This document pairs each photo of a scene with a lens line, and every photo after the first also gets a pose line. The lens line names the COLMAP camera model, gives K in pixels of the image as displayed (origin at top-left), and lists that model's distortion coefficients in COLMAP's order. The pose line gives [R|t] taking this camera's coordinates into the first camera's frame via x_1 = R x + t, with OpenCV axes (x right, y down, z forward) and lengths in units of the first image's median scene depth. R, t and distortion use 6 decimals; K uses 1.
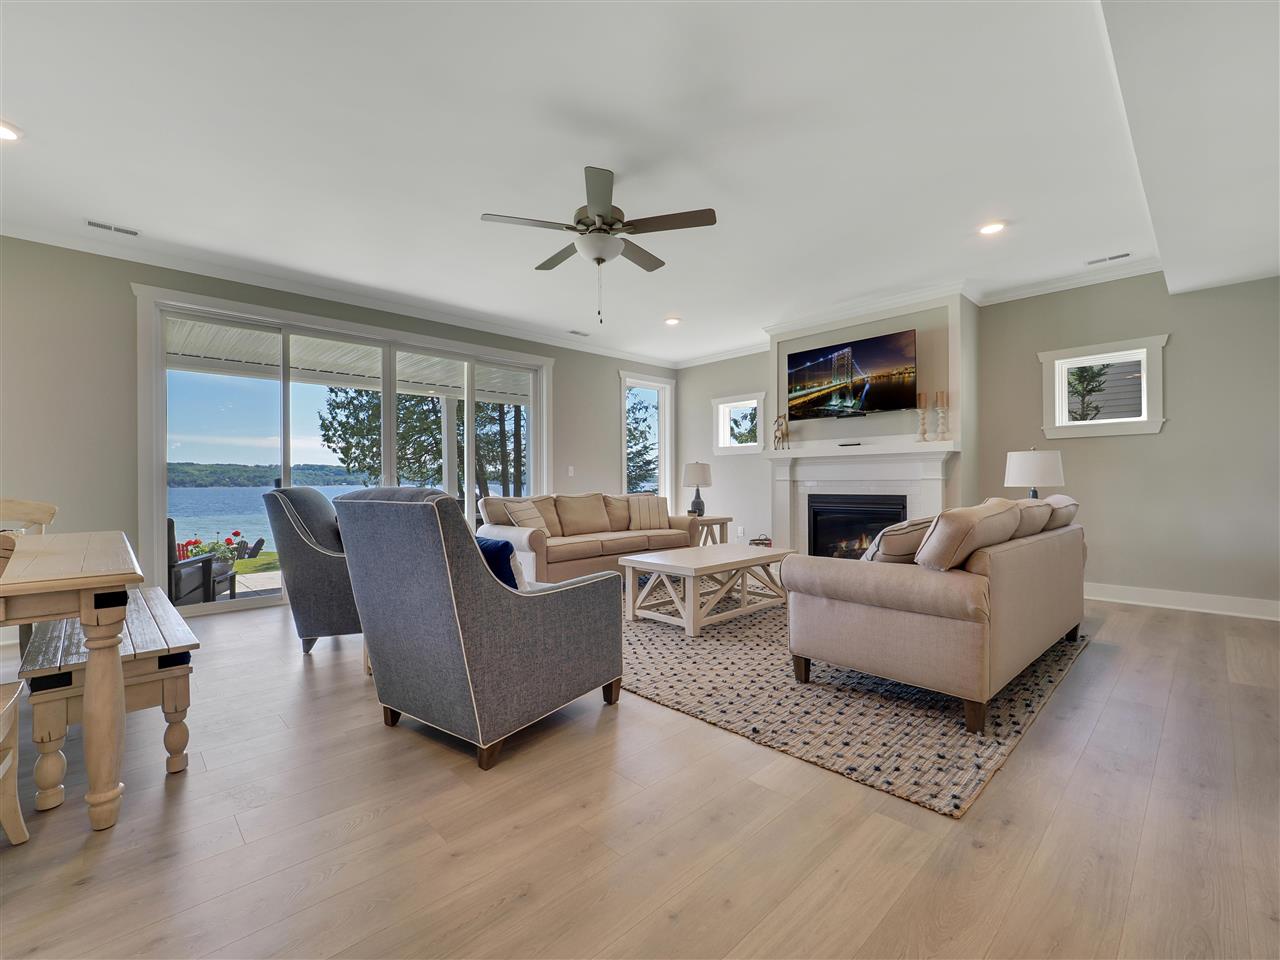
lens RADIAL K [[575.1, 0, 634.9], [0, 575.1, 480.8], [0, 0, 1]] dist [-0.002253, 0.002391]
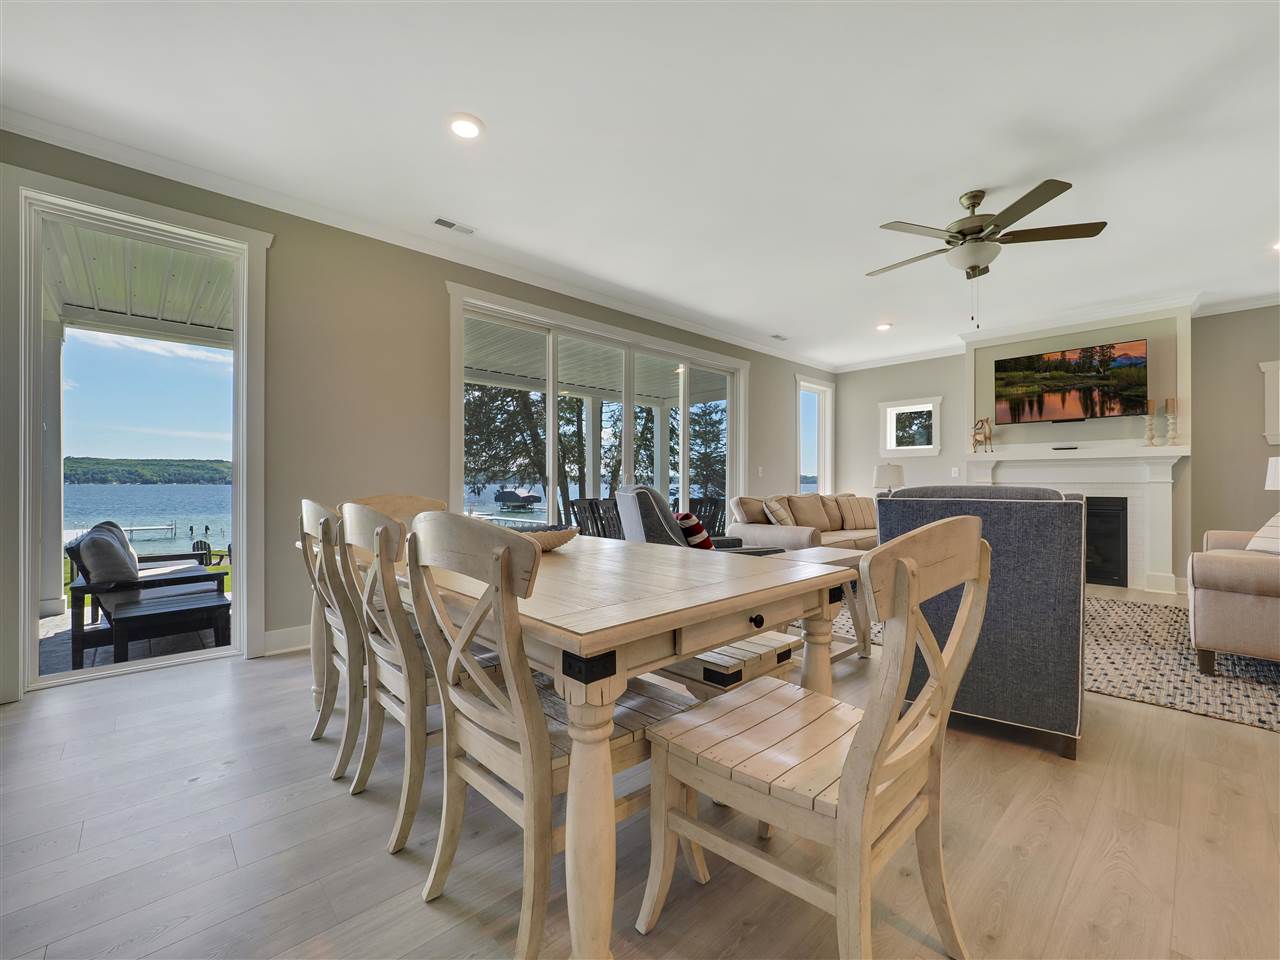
lens RADIAL K [[575.1, 0, 563.8], [0, 575.1, 478.8], [0, 0, 1]] dist [-0.002253, 0.002391]
pose [[0.999221, 0.006379, 0.038940, -0.591824], [-0.006234, 0.999973, -0.003856, 0.001677], [-0.038963, 0.003610, 0.999234, -0.004732]]
